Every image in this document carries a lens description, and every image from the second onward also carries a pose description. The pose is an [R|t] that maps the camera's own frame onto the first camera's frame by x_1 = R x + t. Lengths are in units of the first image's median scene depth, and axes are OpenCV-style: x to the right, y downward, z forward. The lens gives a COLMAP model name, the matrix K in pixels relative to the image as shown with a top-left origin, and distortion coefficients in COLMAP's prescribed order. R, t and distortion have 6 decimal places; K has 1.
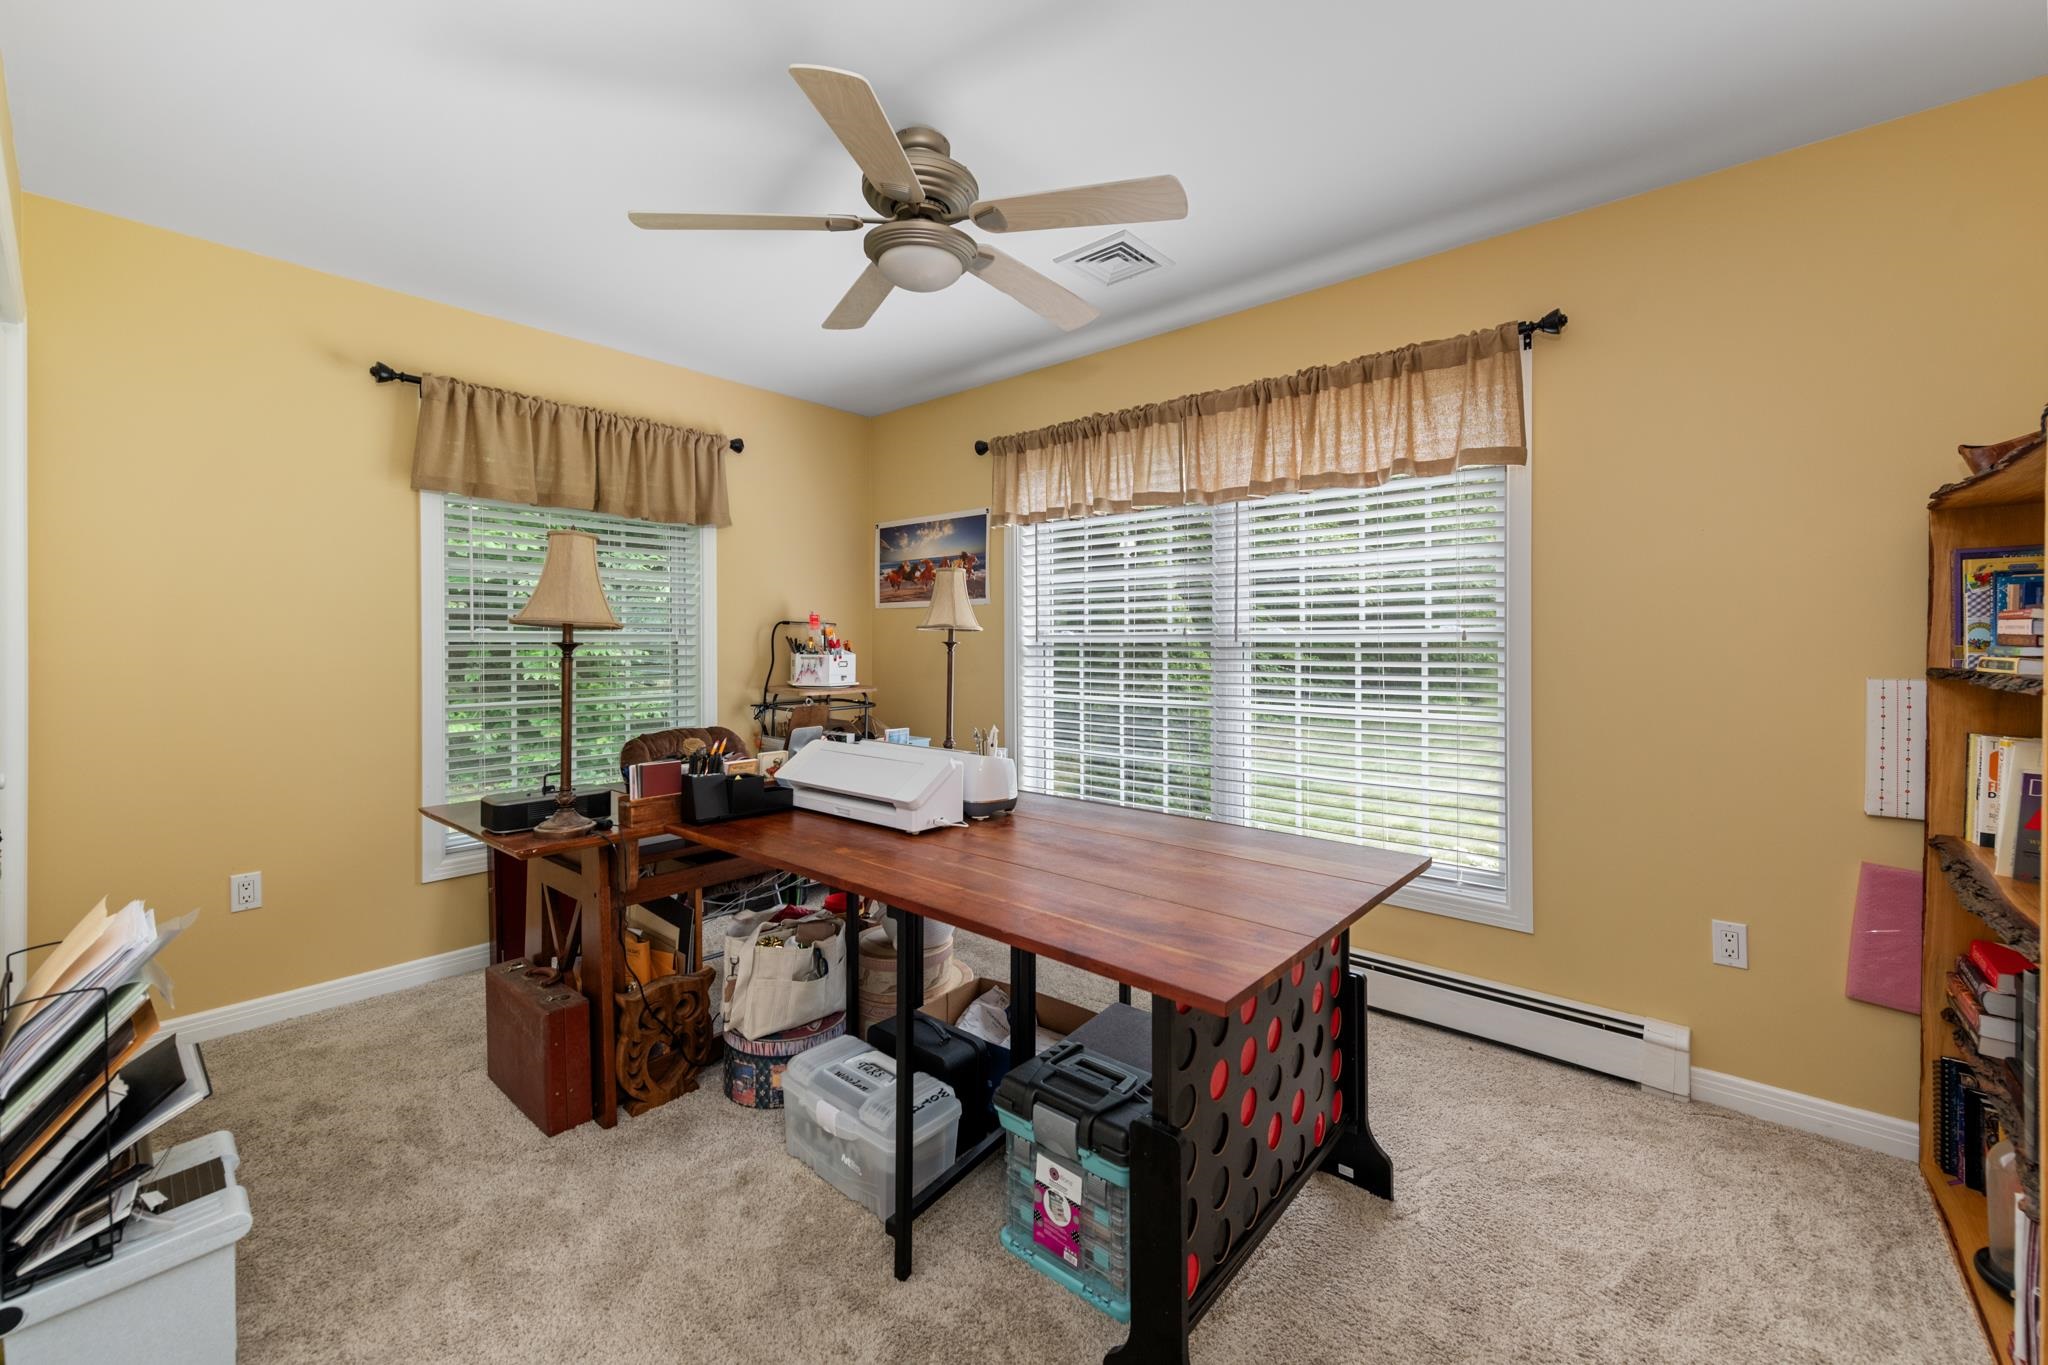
lens RADIAL K [[797.4, 0, 1027.1], [0, 797.4, 667.8], [0, 0, 1]] dist [0.017413, -0.006258]
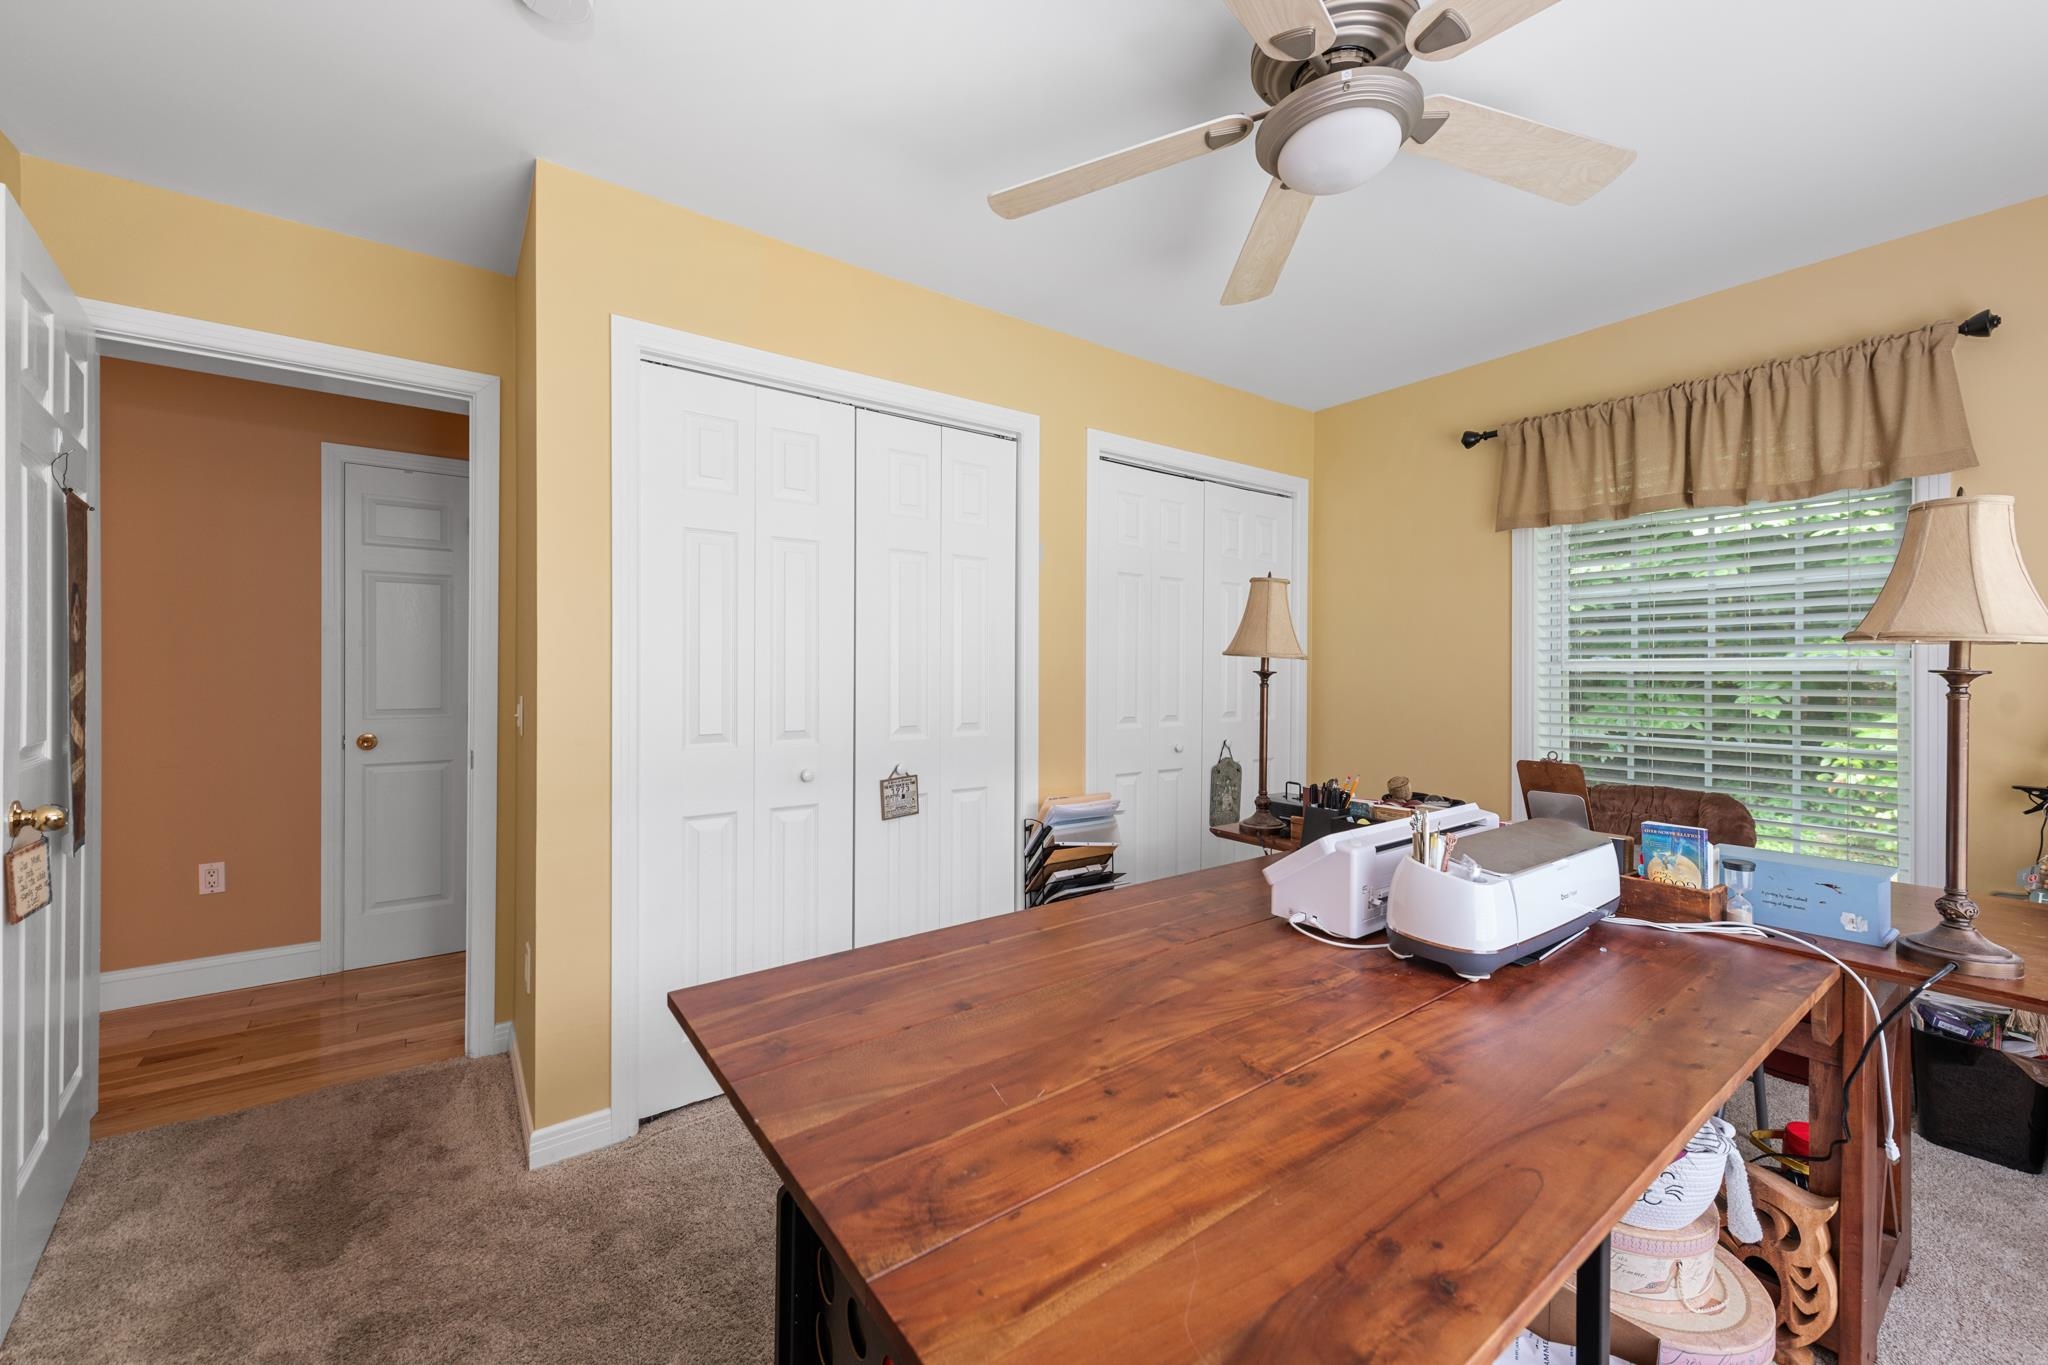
lens RADIAL K [[797.4, 0, 1027.1], [0, 797.4, 667.8], [0, 0, 1]] dist [0.017413, -0.006258]
pose [[-0.224994, -0.002616, -0.974357, 0.444674], [-0.032767, 0.999451, 0.004884, -0.021006], [0.973809, 0.033026, -0.224957, 0.620622]]
